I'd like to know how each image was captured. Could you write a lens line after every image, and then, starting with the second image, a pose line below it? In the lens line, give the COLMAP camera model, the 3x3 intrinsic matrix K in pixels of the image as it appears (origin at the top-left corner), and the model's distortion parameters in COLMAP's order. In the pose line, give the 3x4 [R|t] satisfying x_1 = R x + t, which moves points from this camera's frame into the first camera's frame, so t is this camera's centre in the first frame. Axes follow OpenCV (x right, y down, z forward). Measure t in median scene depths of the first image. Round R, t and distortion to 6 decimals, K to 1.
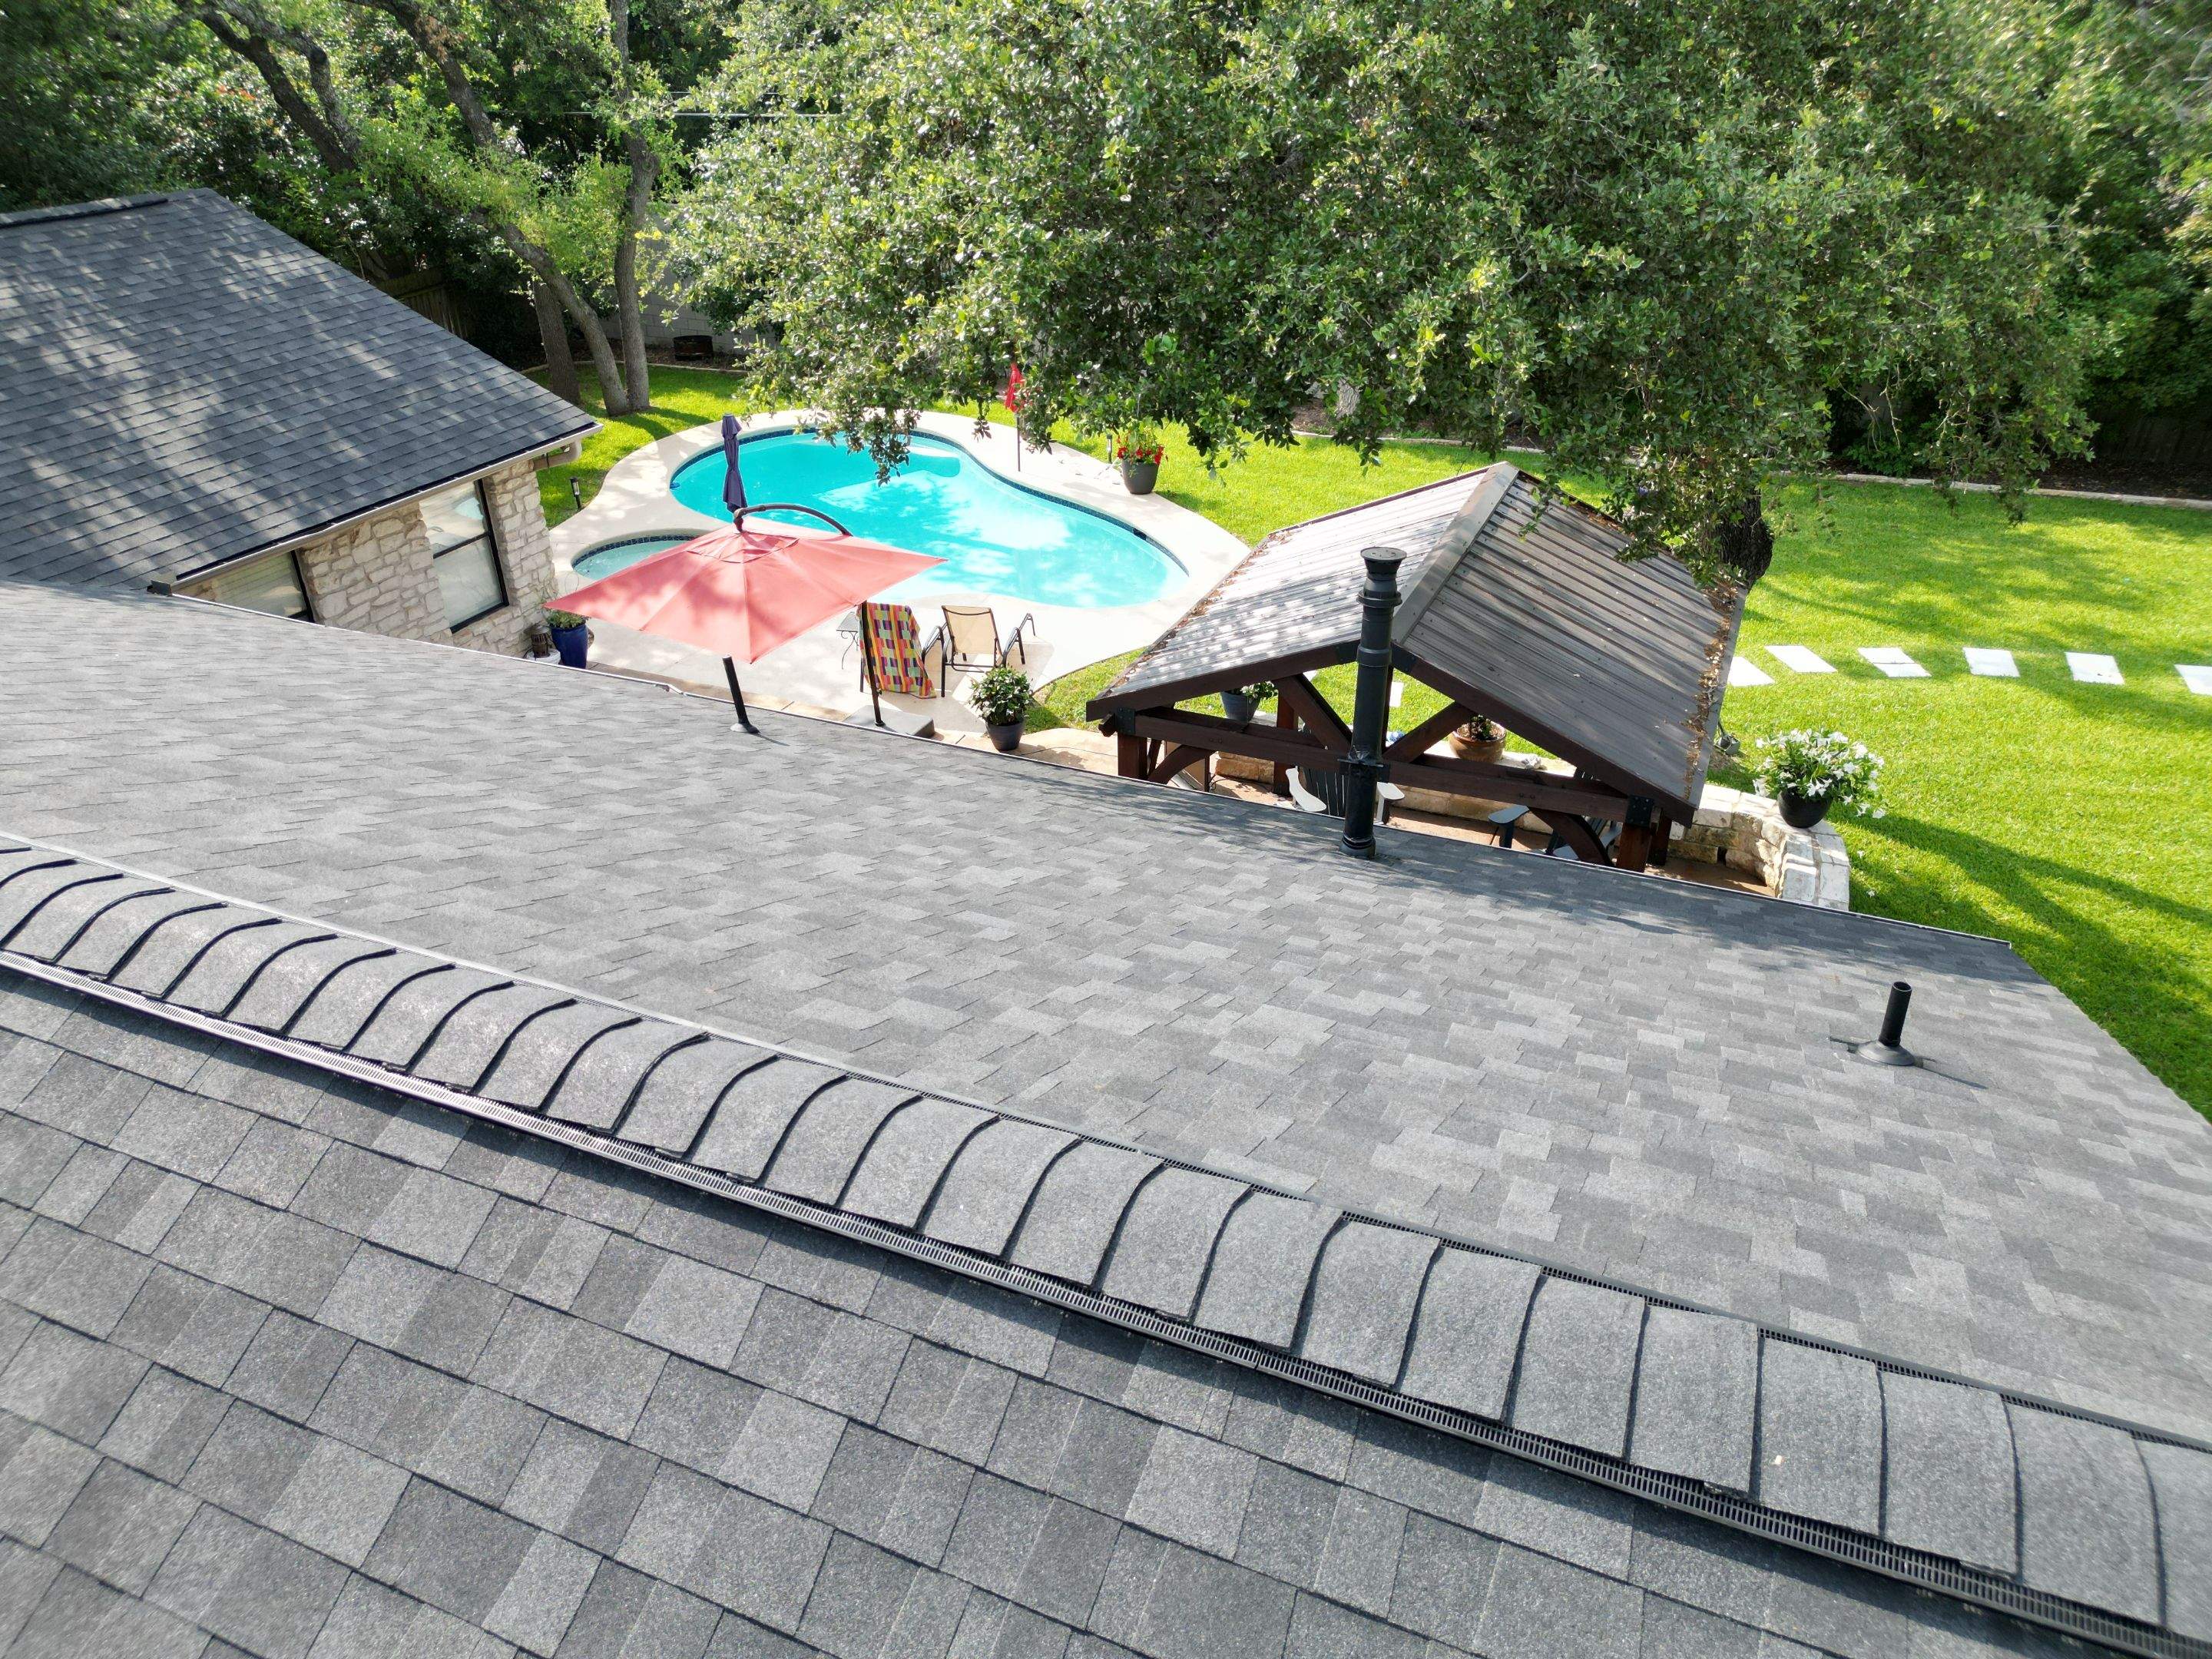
lens RADIAL K [[1553.3, 0, 1103.5], [0, 1553.3, 830.0], [0, 0, 1]] dist [0.058992, -0.050653]
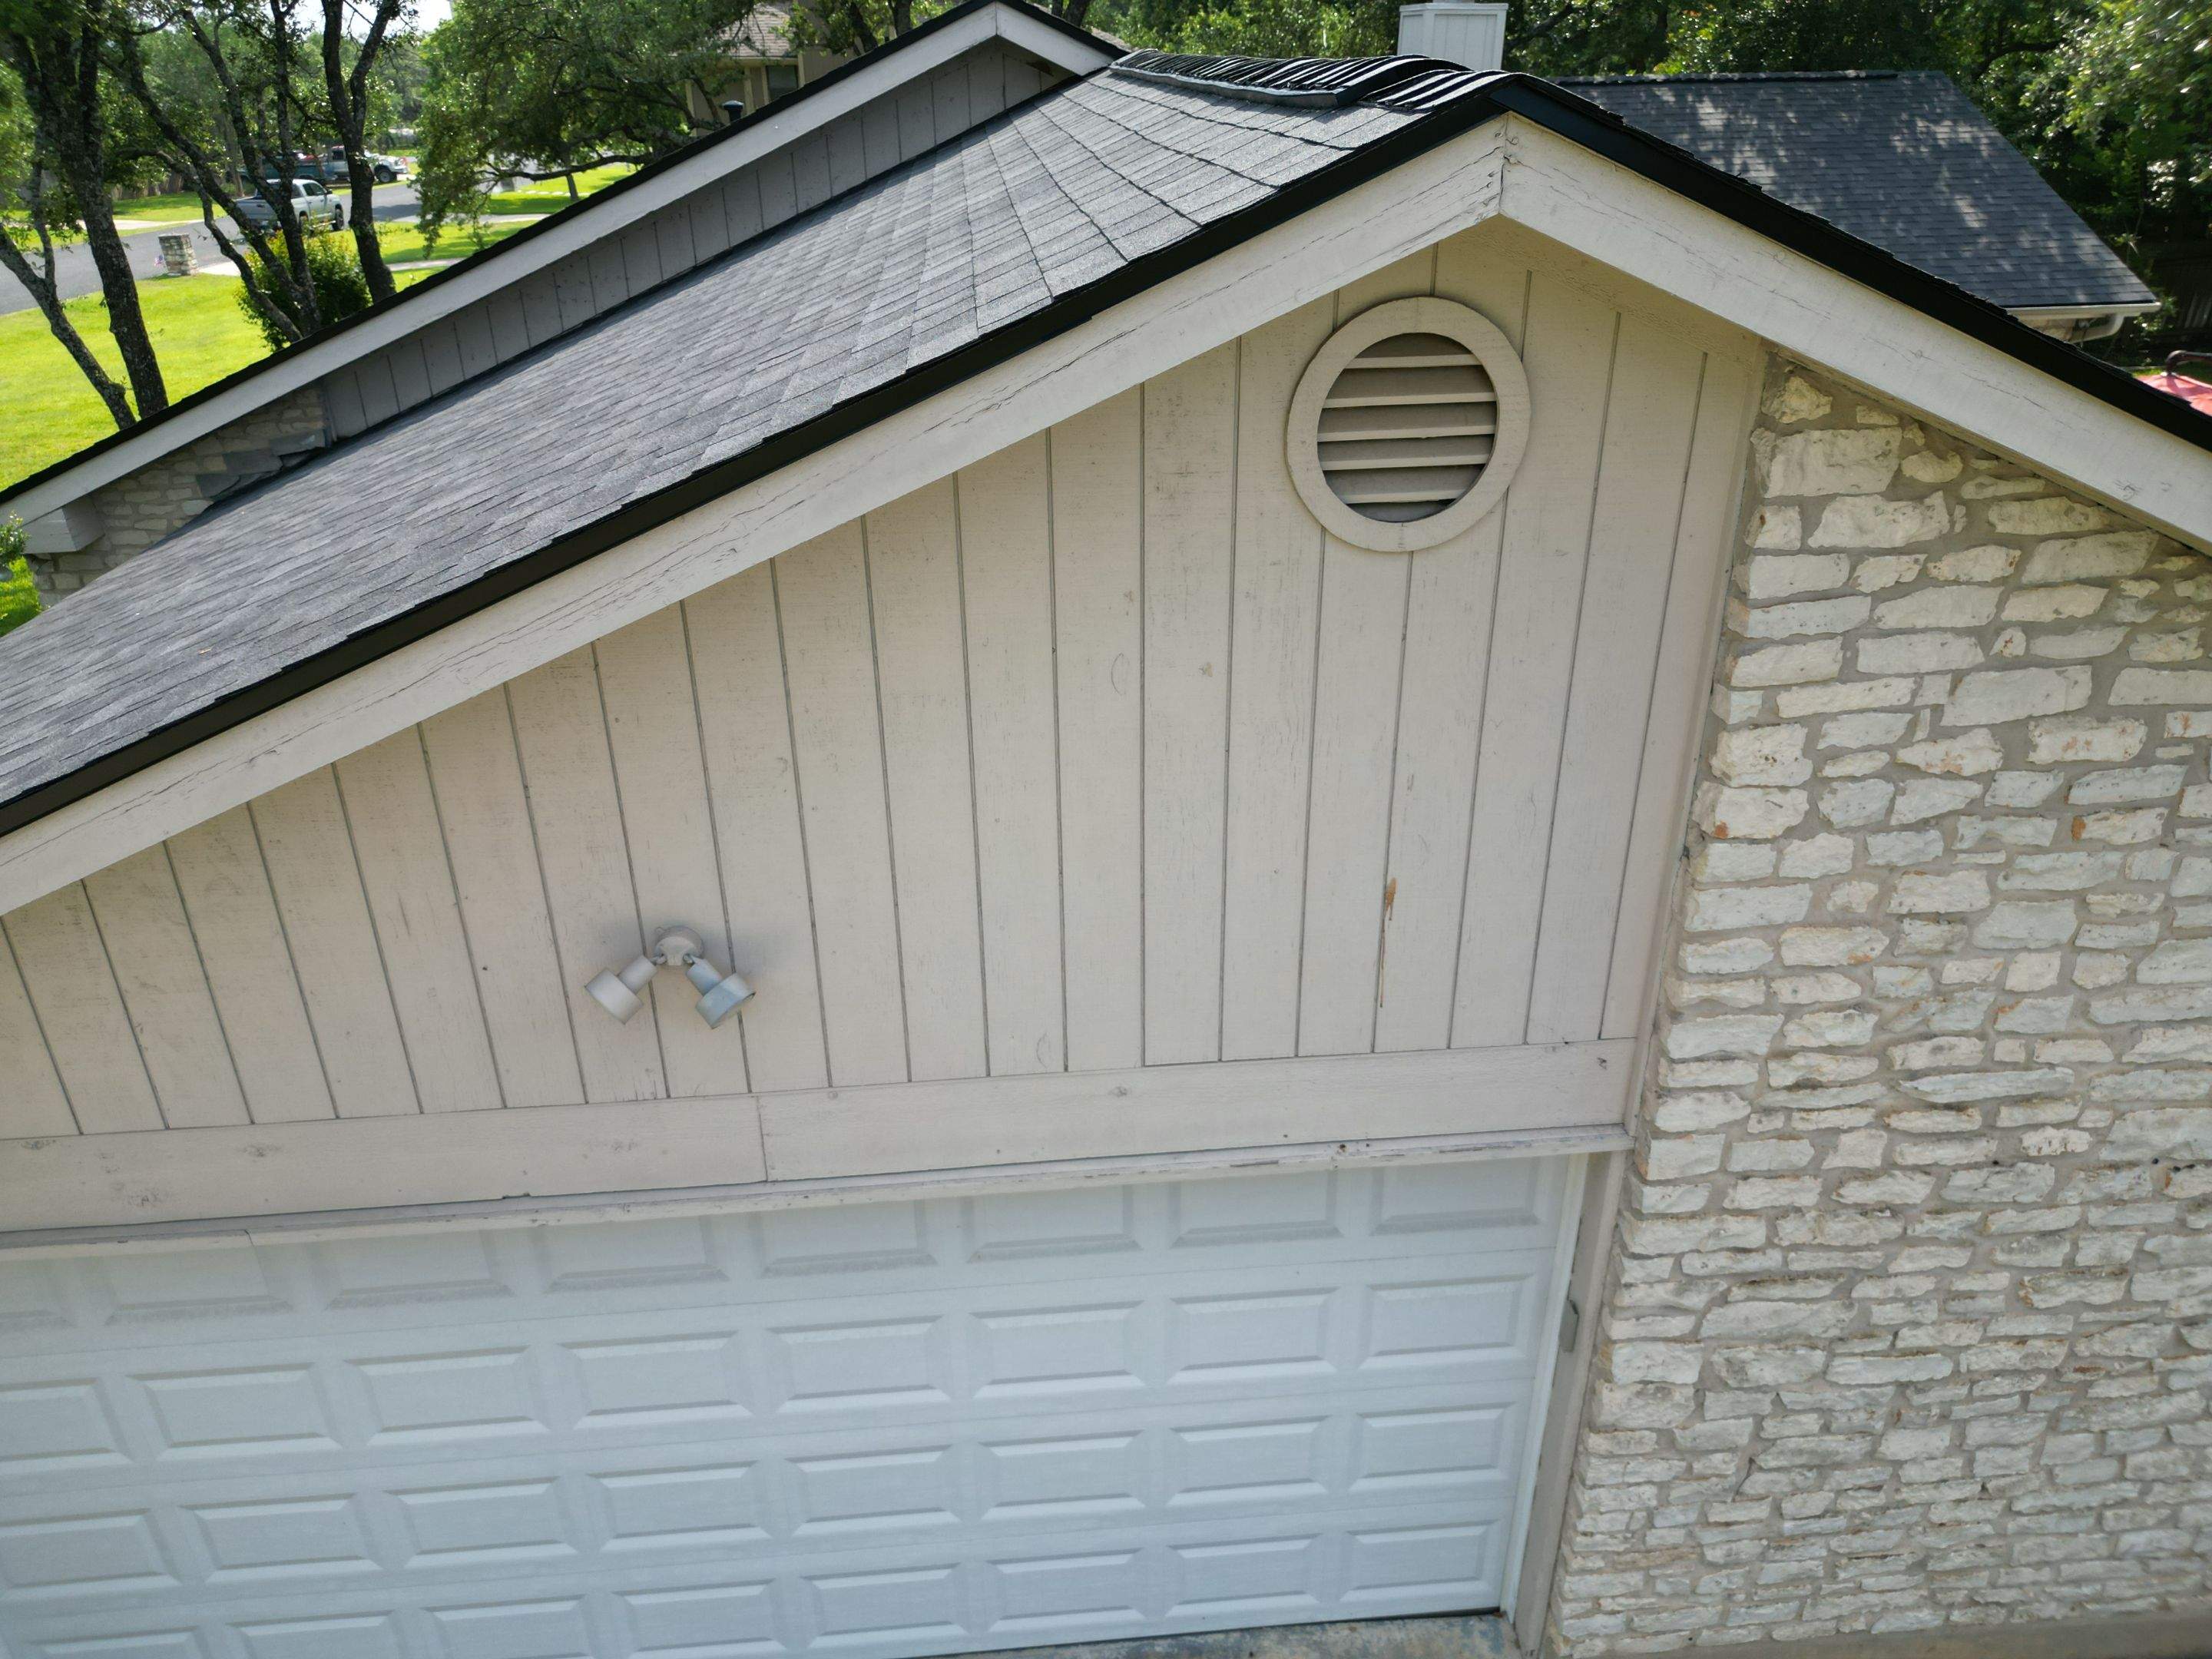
lens RADIAL K [[1553.3, 0, 1097.3], [0, 1553.3, 834.7], [0, 0, 1]] dist [0.058992, -0.050653]
pose [[0.472014, 0.400926, -0.785150, 0.351793], [-0.426718, 0.883228, 0.194474, 0.159352], [0.771436, 0.243243, 0.587978, -0.004384]]
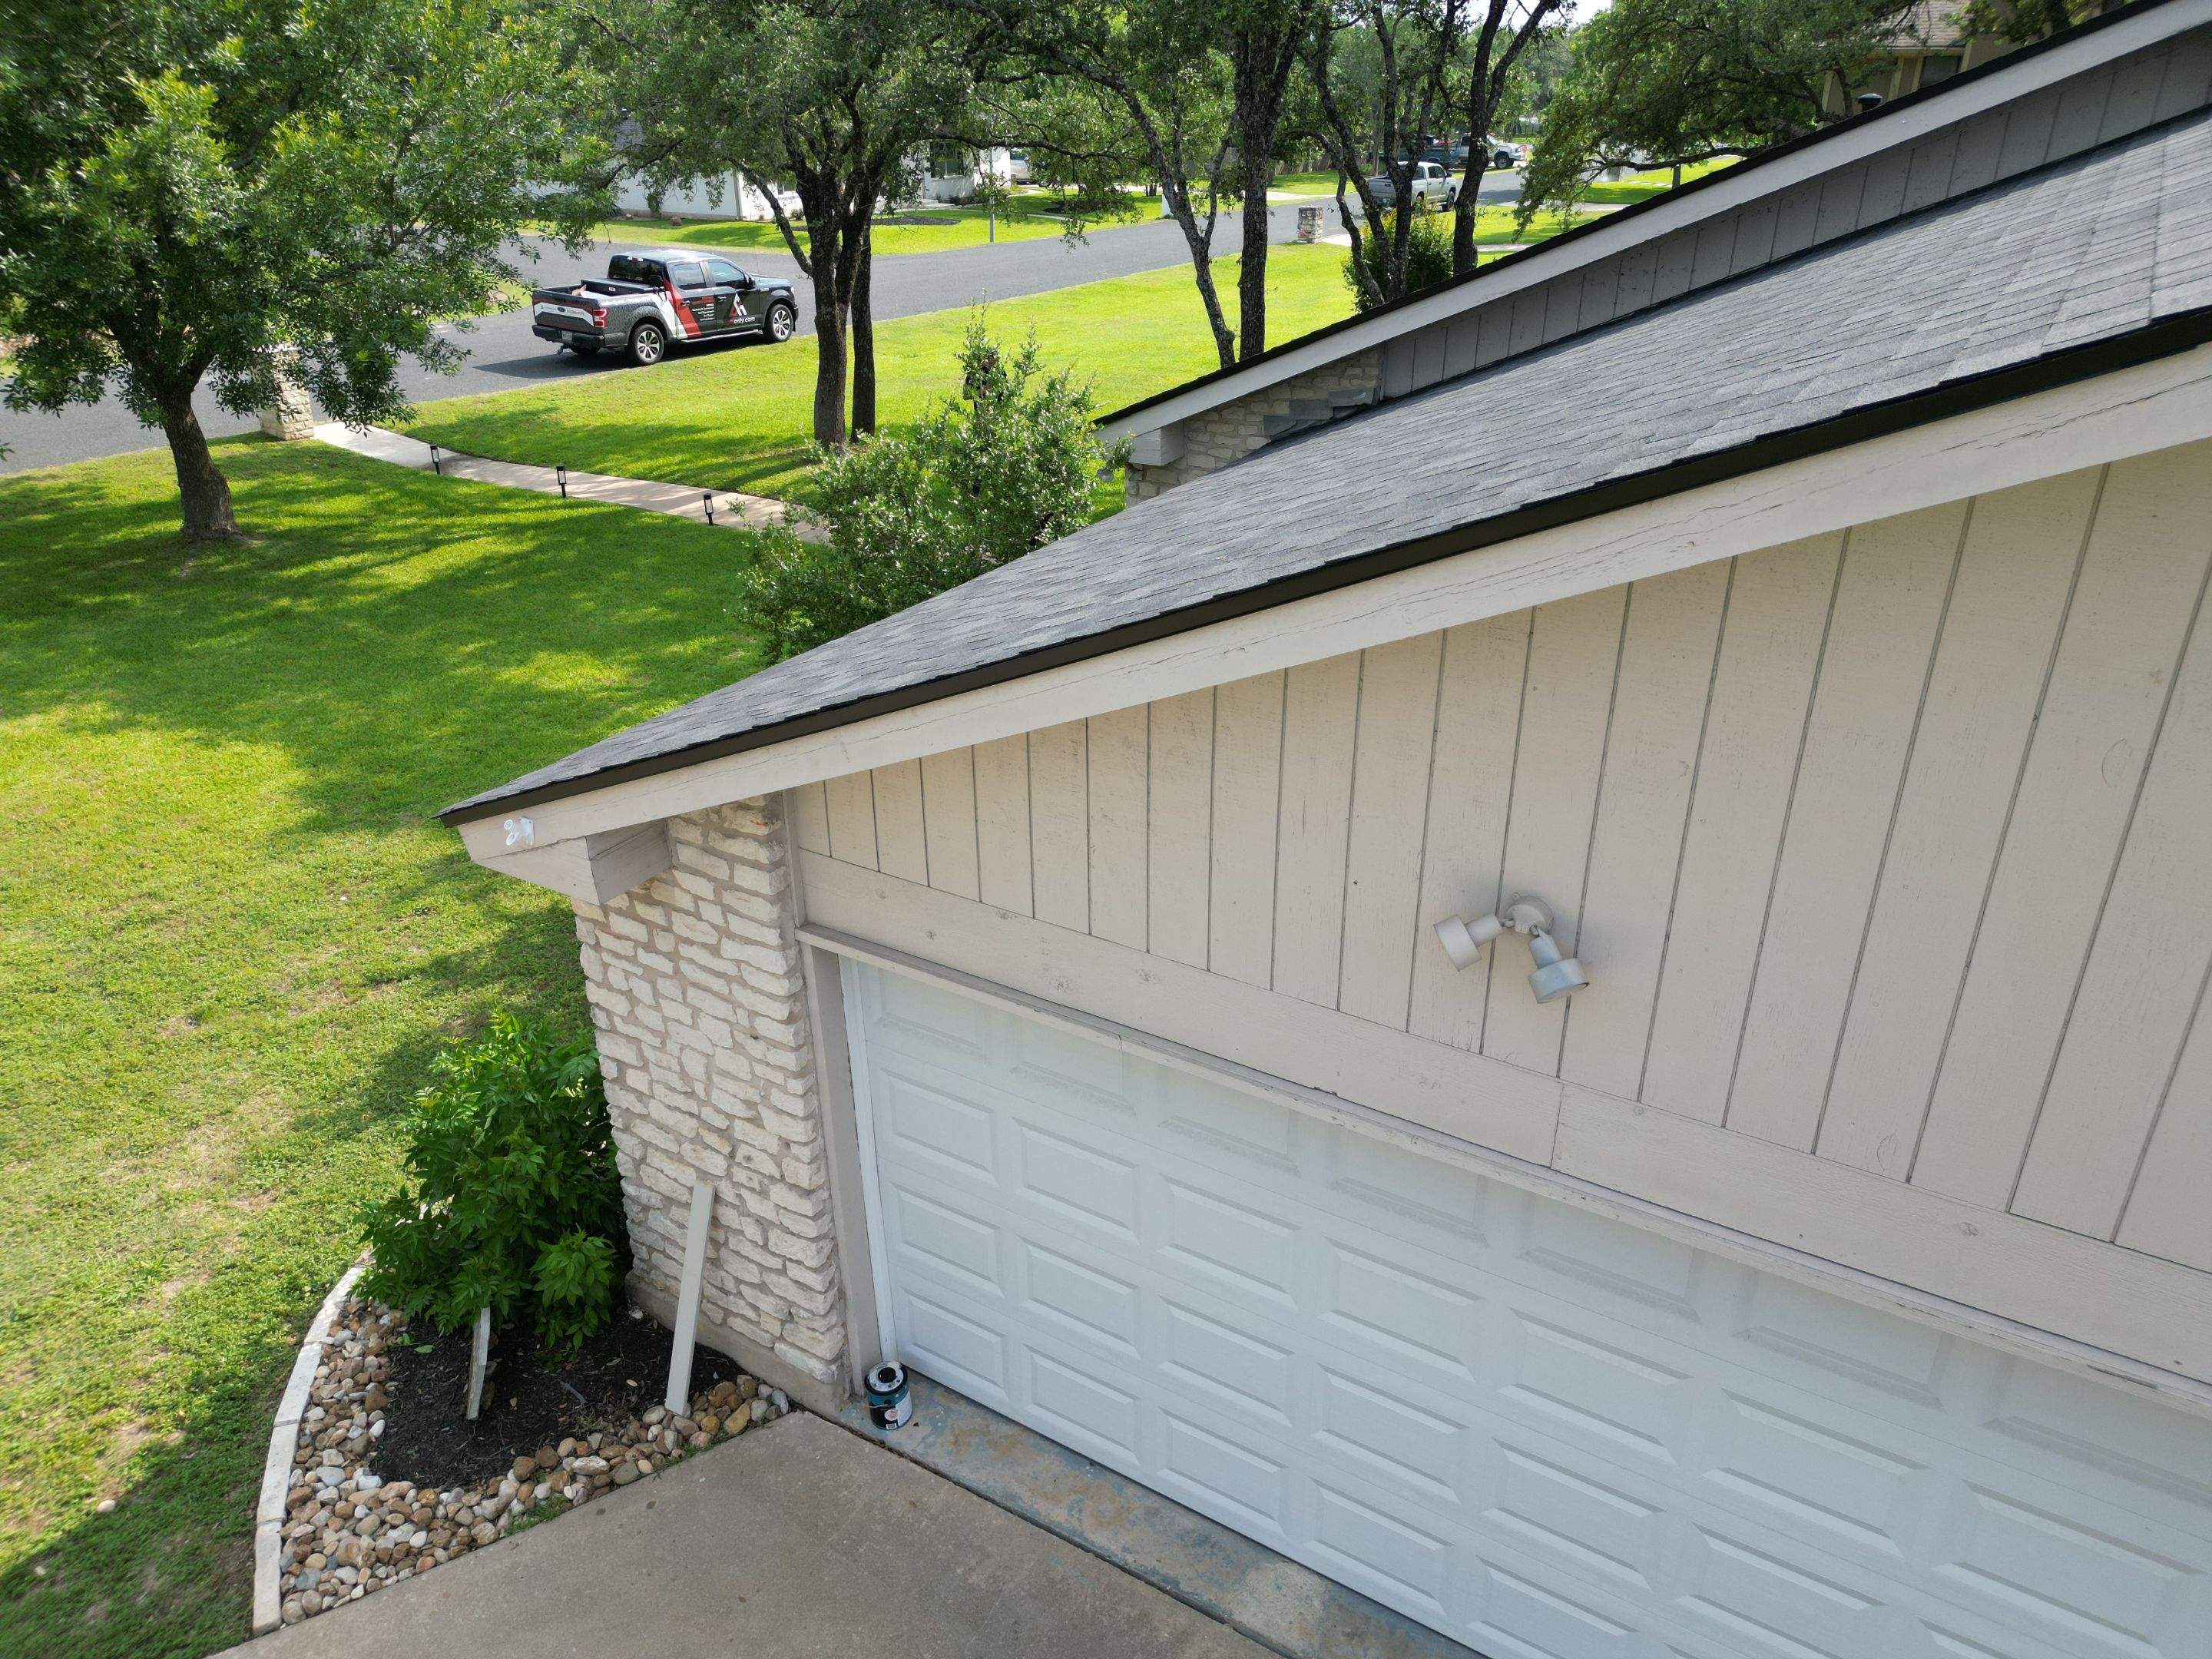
lens RADIAL K [[1553.3, 0, 1107.8], [0, 1553.3, 831.8], [0, 0, 1]] dist [0.058992, -0.050653]
pose [[-0.132089, 0.453631, -0.881346, 0.361791], [-0.479461, 0.748964, 0.457351, 0.157663], [0.867565, 0.482983, 0.118569, -0.001425]]
